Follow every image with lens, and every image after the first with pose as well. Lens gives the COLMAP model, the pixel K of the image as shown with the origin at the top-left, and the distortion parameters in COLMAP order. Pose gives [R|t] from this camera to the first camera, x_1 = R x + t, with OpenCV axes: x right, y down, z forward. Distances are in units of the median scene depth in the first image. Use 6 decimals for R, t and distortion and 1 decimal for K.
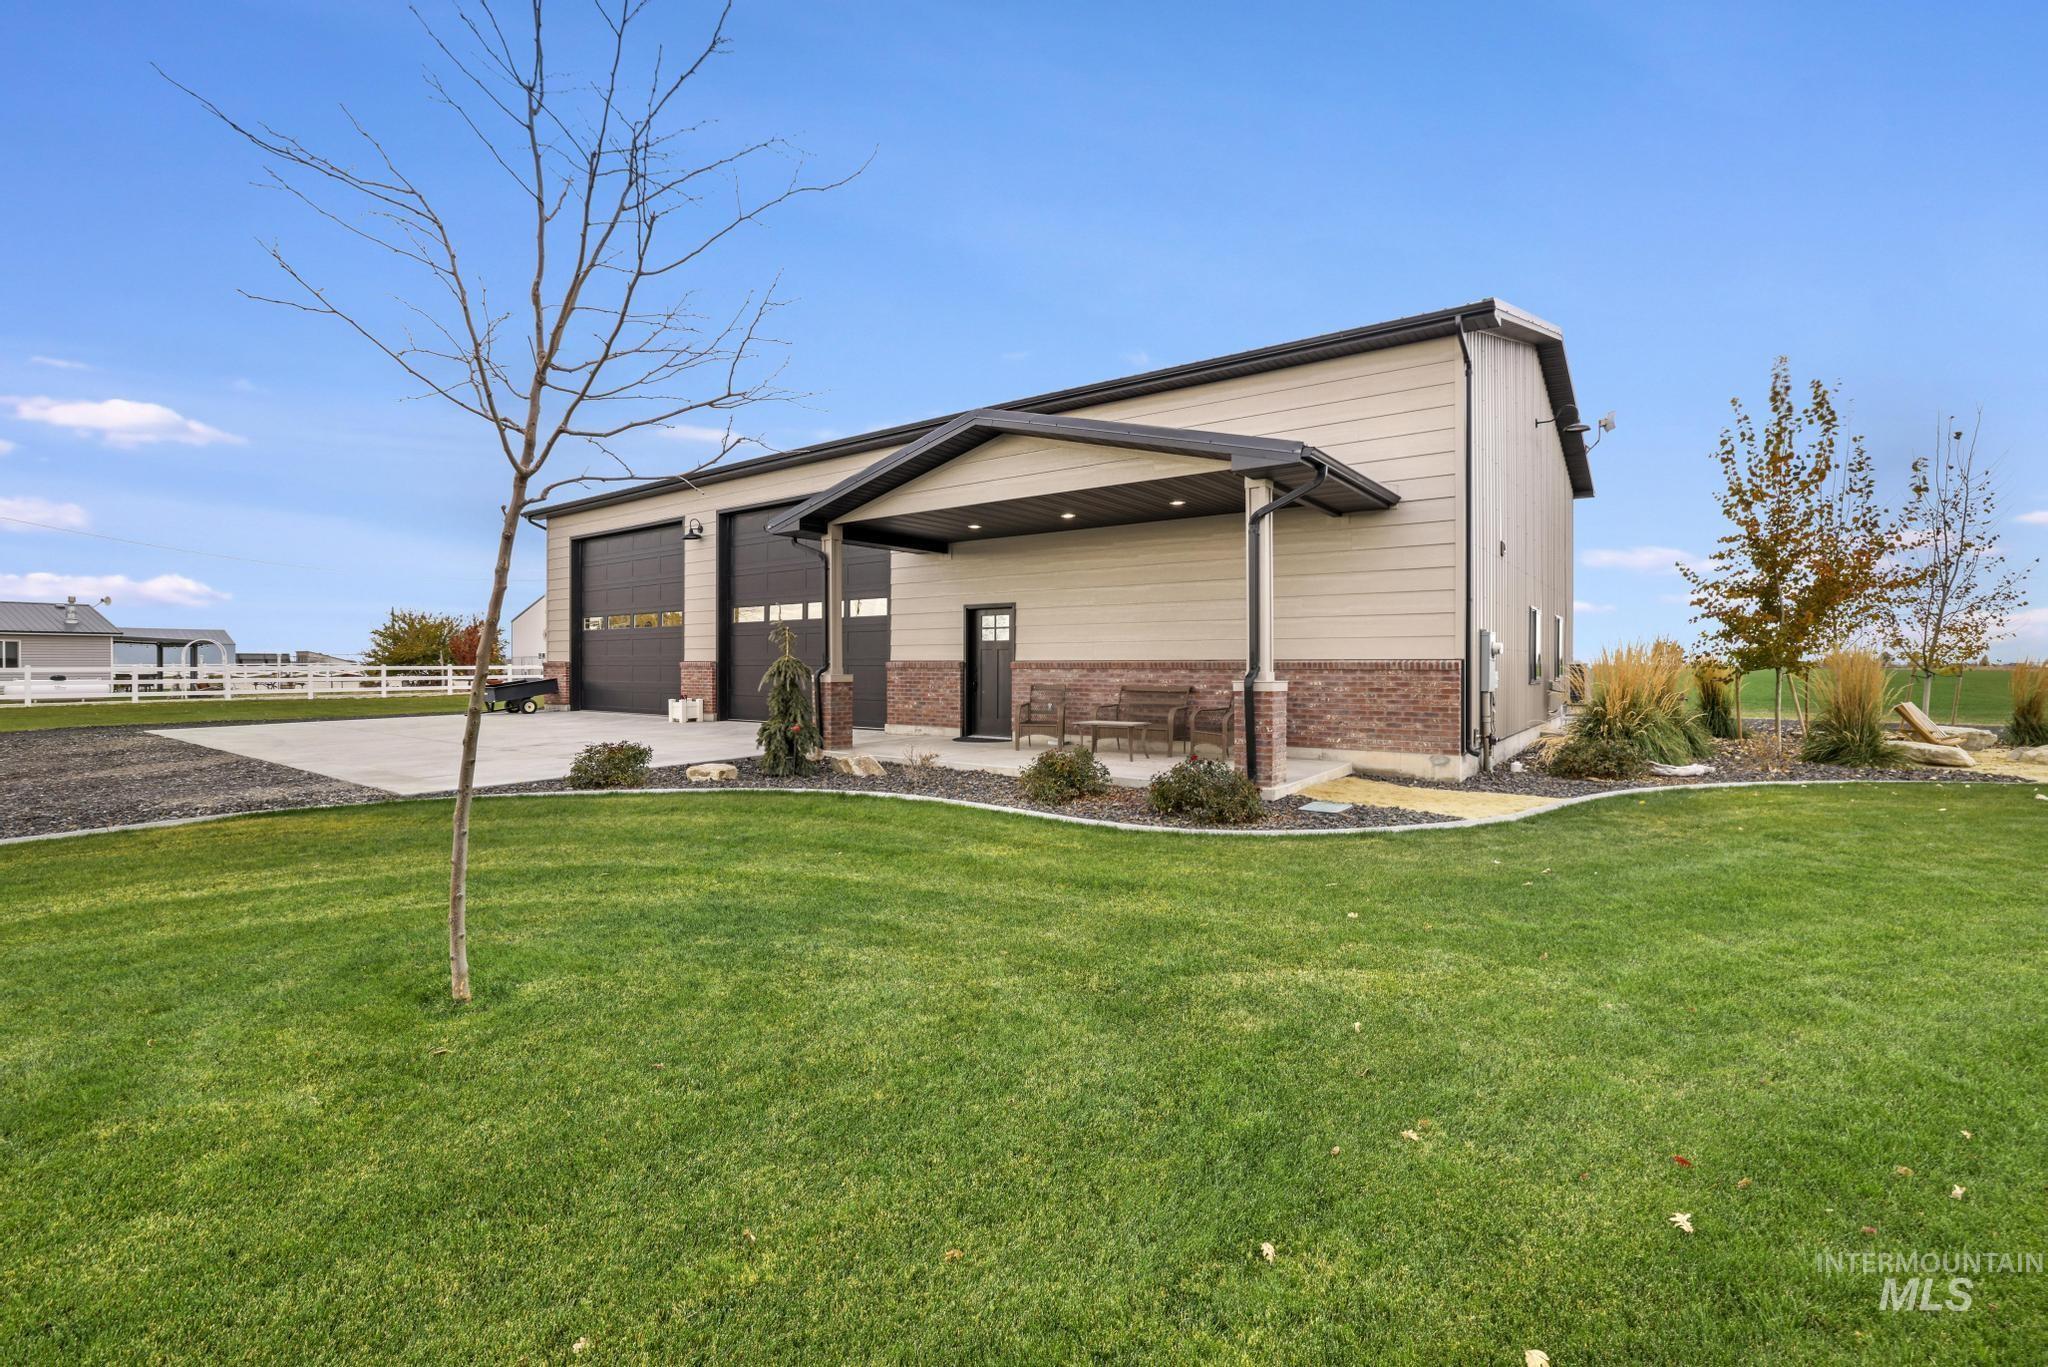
lens RADIAL K [[880.9, 0, 1017.5], [0, 880.9, 672.7], [0, 0, 1]] dist [-0.001566, -0.000162]
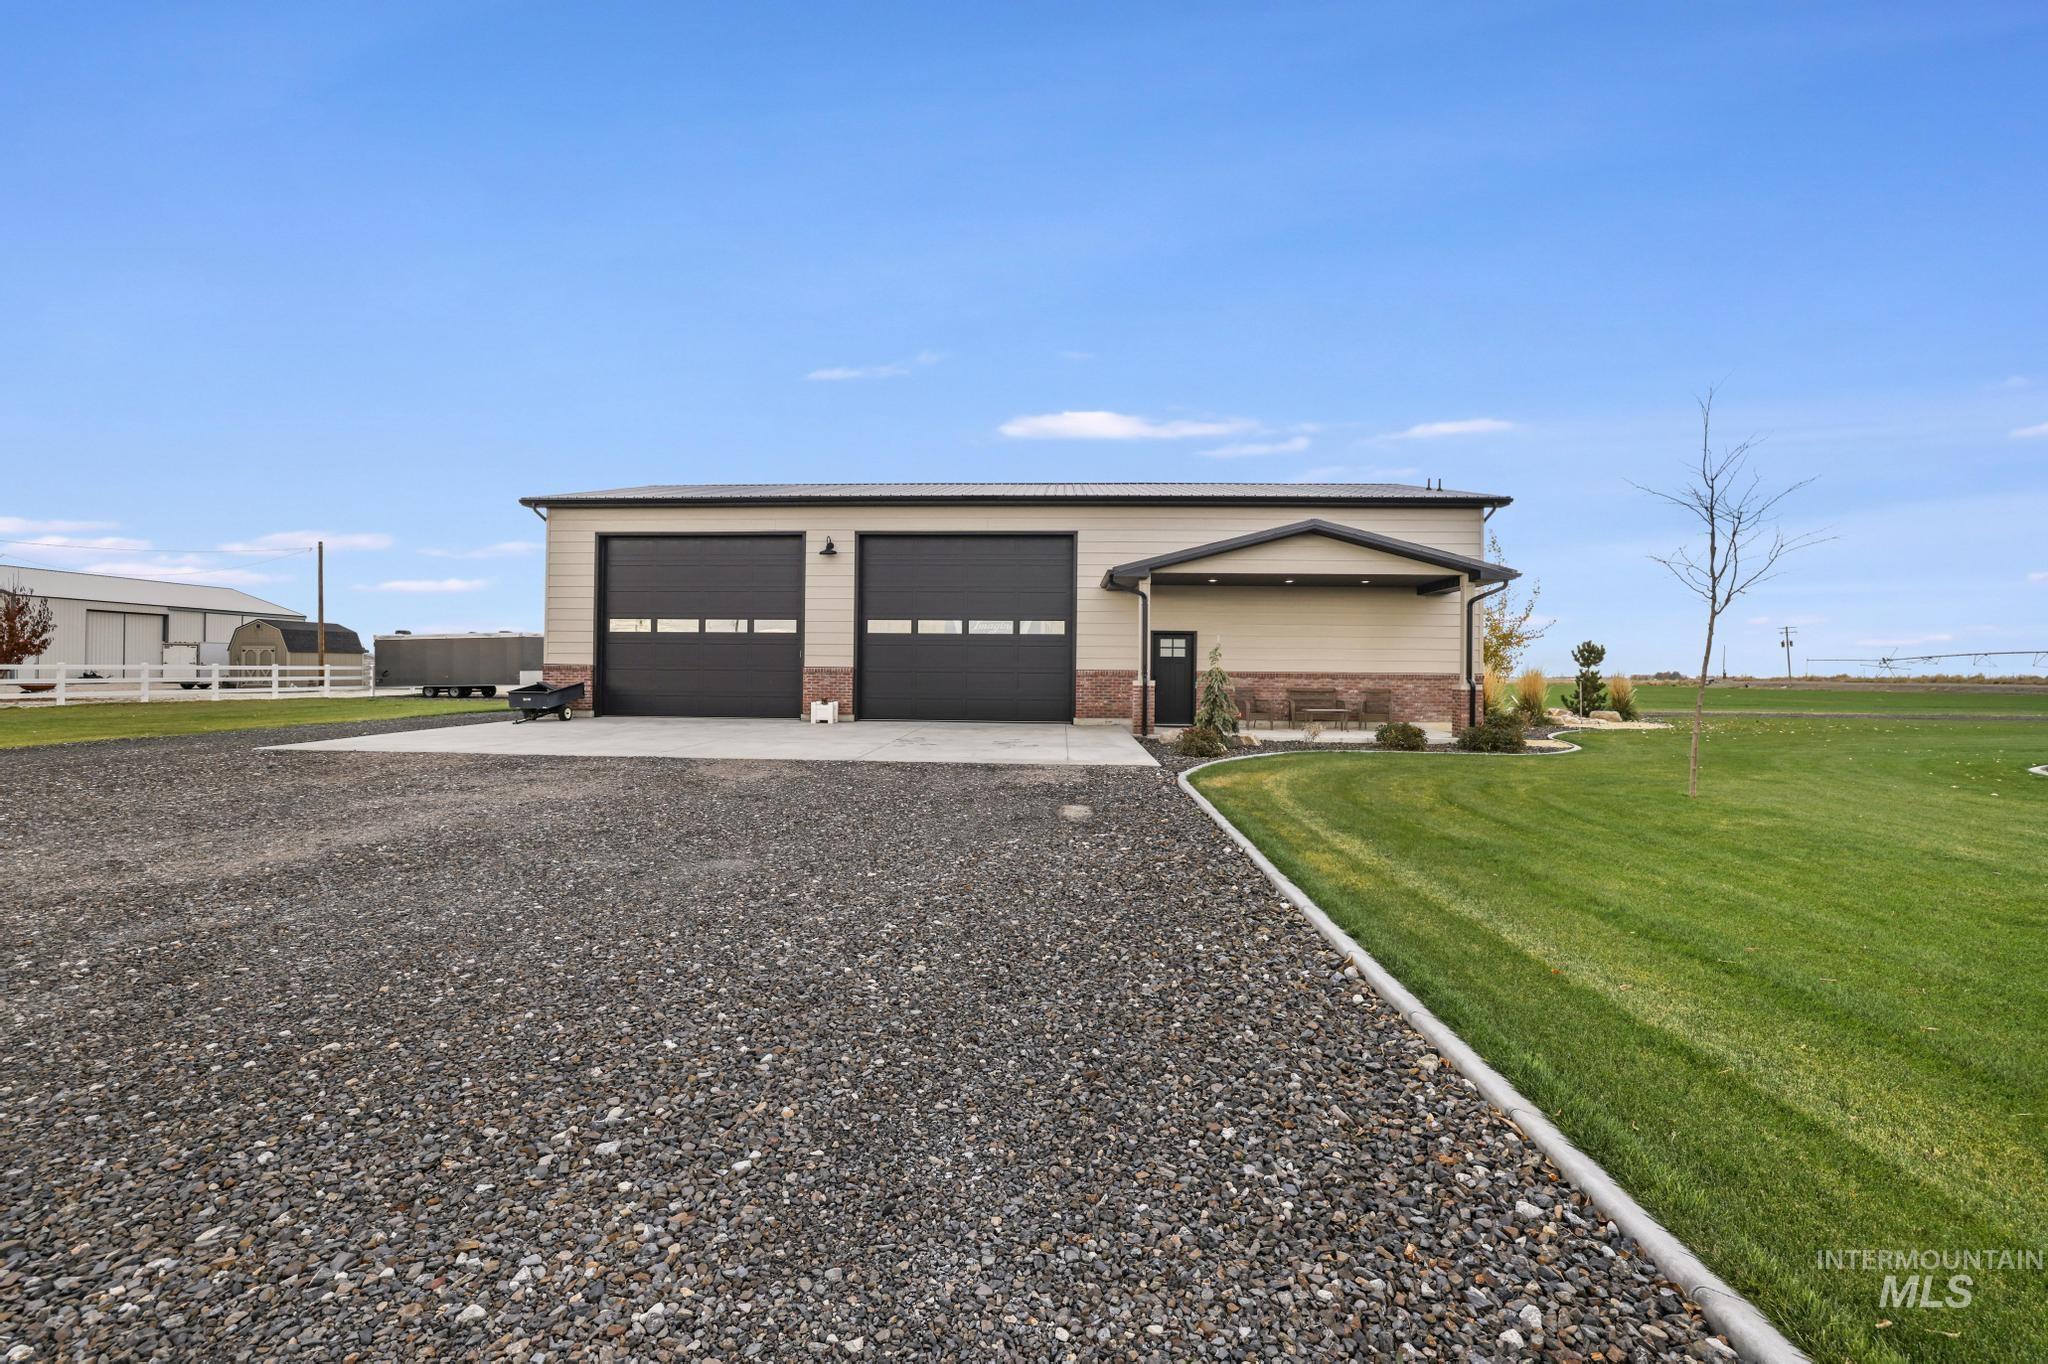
lens RADIAL K [[880.9, 0, 1017.5], [0, 880.9, 671.2], [0, 0, 1]] dist [-0.001566, -0.000162]
pose [[0.832035, 0.018895, 0.554401, -0.934337], [-0.005861, 0.999663, -0.025273, 0.022147], [-0.554692, 0.017778, 0.831866, -0.039470]]
